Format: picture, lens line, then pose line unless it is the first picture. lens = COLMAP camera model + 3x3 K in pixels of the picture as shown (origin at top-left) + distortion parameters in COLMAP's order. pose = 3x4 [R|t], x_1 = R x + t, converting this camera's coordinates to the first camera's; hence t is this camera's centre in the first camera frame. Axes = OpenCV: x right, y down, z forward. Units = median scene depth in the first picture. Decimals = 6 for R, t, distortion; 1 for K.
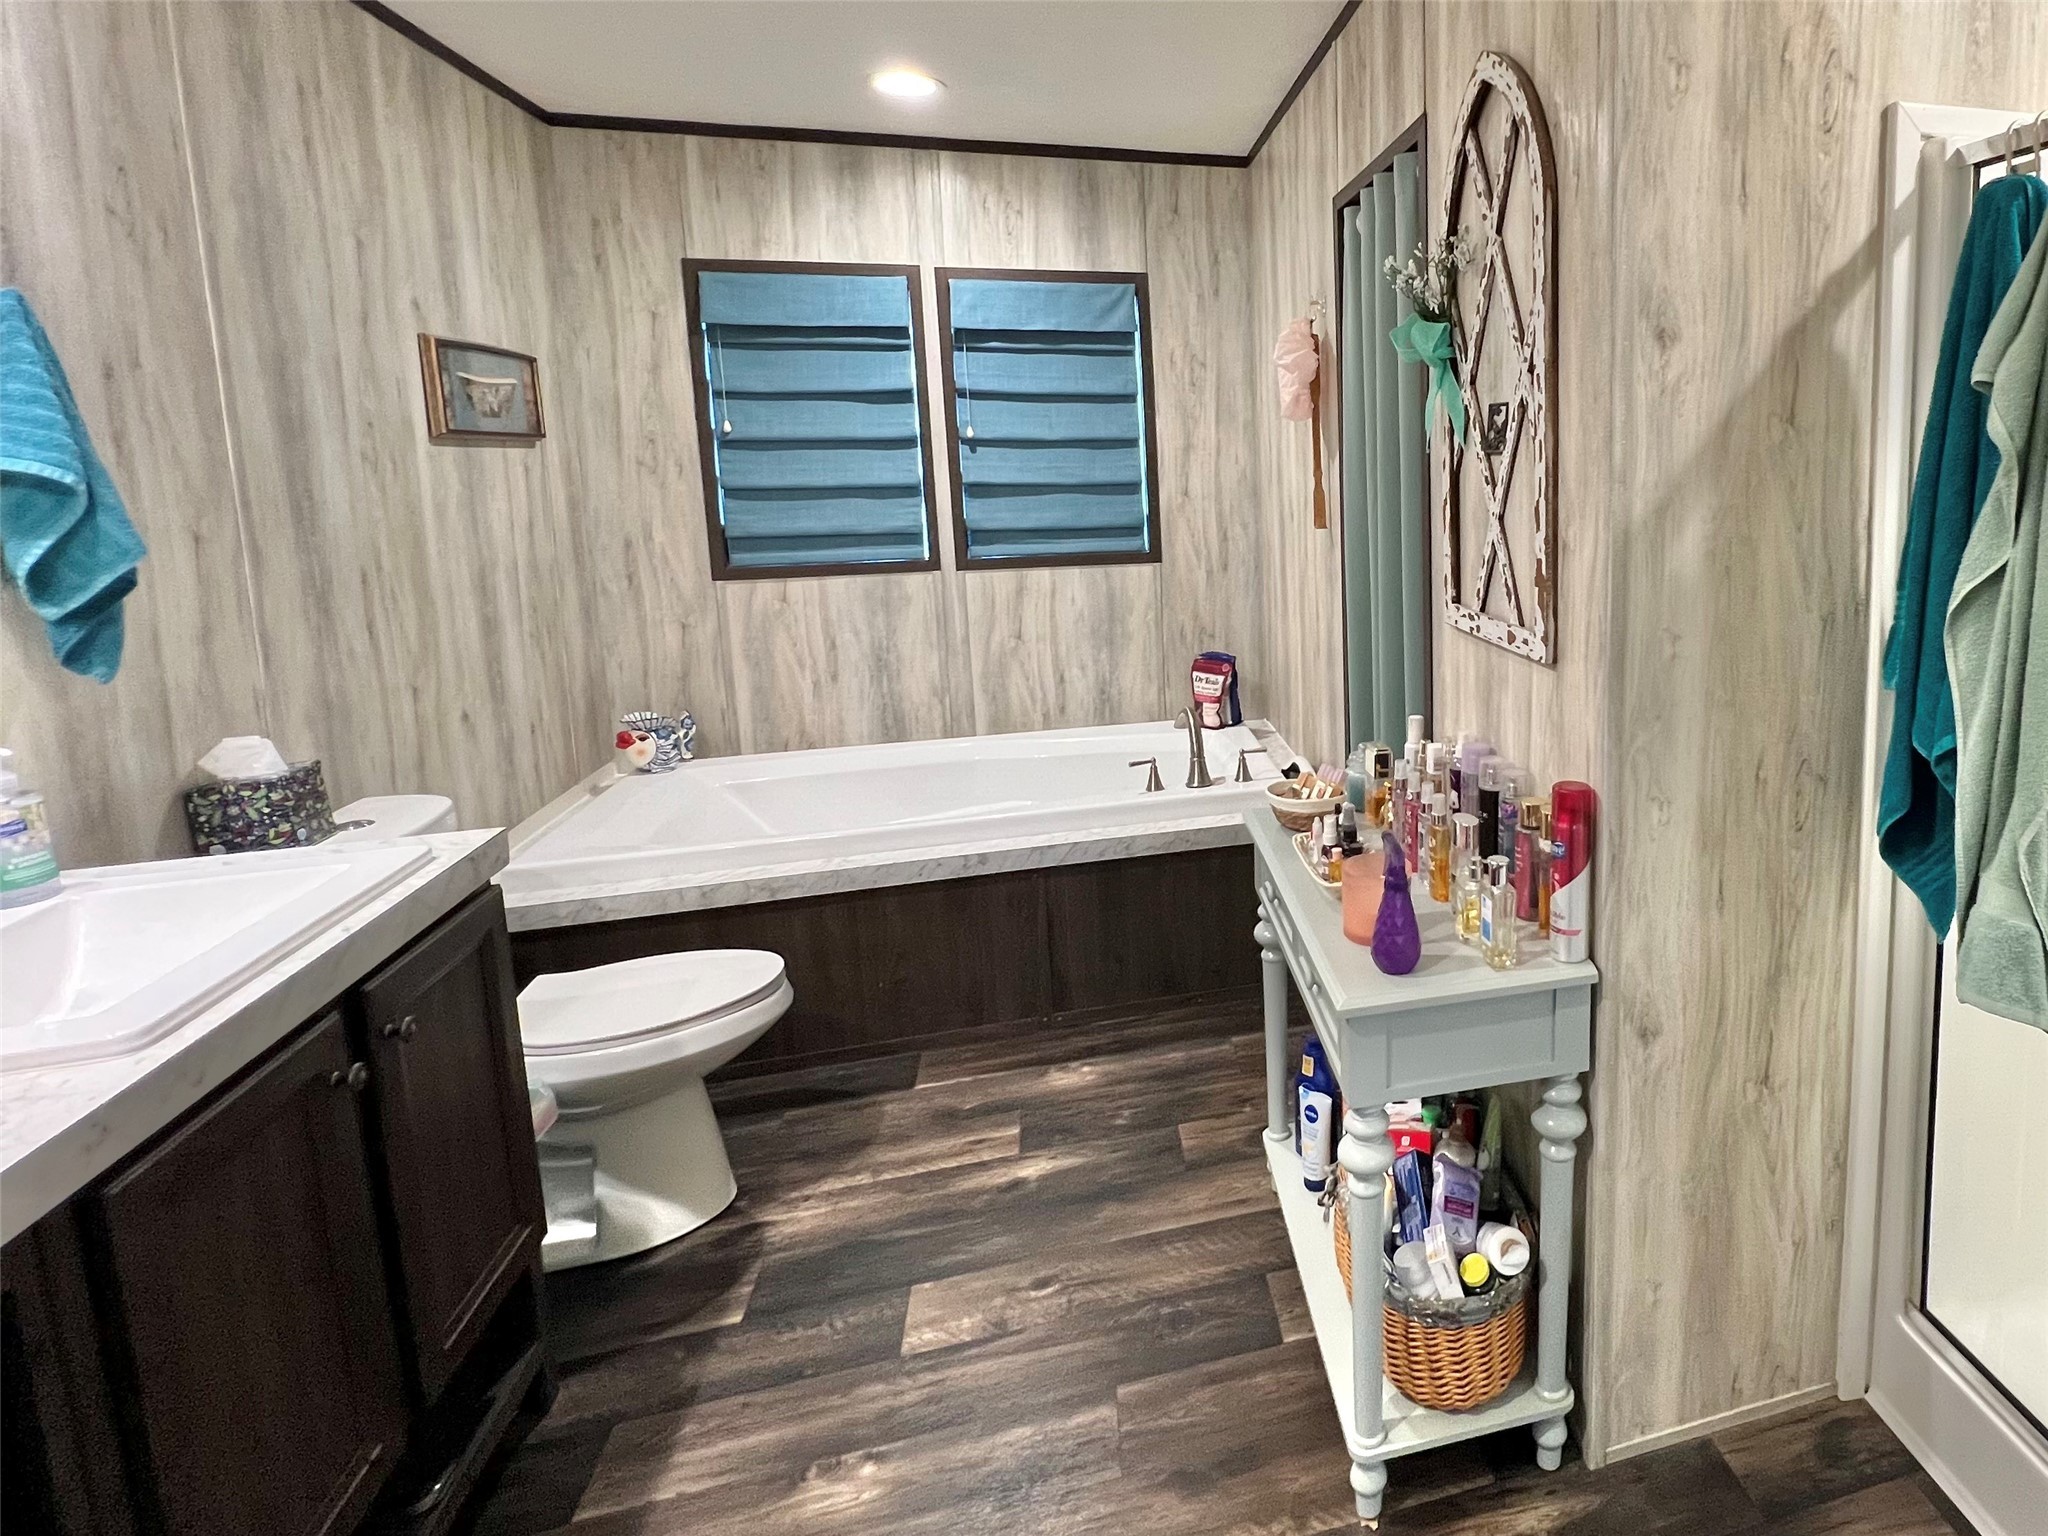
lens RADIAL K [[1395.2, 0, 1024.0], [0, 1395.2, 768.0], [0, 0, 1]] dist [-0.004682, 0.000780]
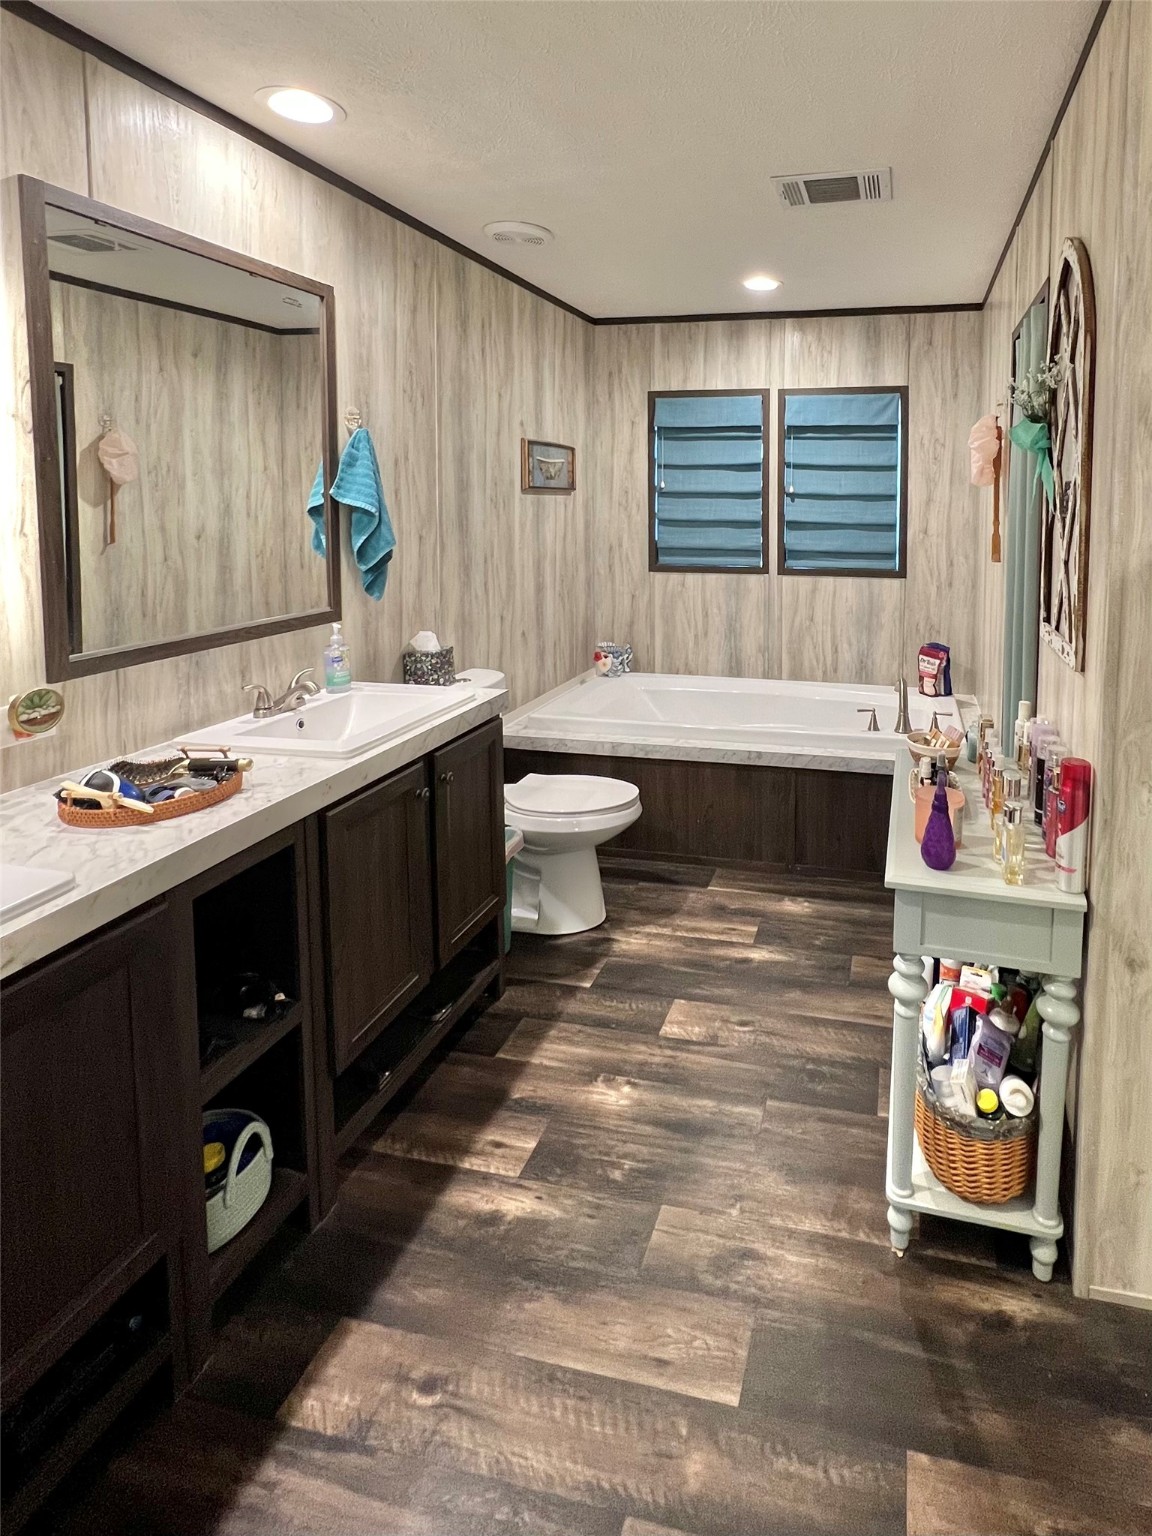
lens RADIAL K [[1870.9, 0, 576.0], [0, 1870.9, 768.0], [0, 0, 1]] dist [-0.005188, 0.015231]
pose [[0.649821, 0.143647, -0.746390, 1.465631], [-0.146790, 0.987210, 0.062196, -0.023307], [0.745778, 0.069146, 0.662596, -0.587768]]
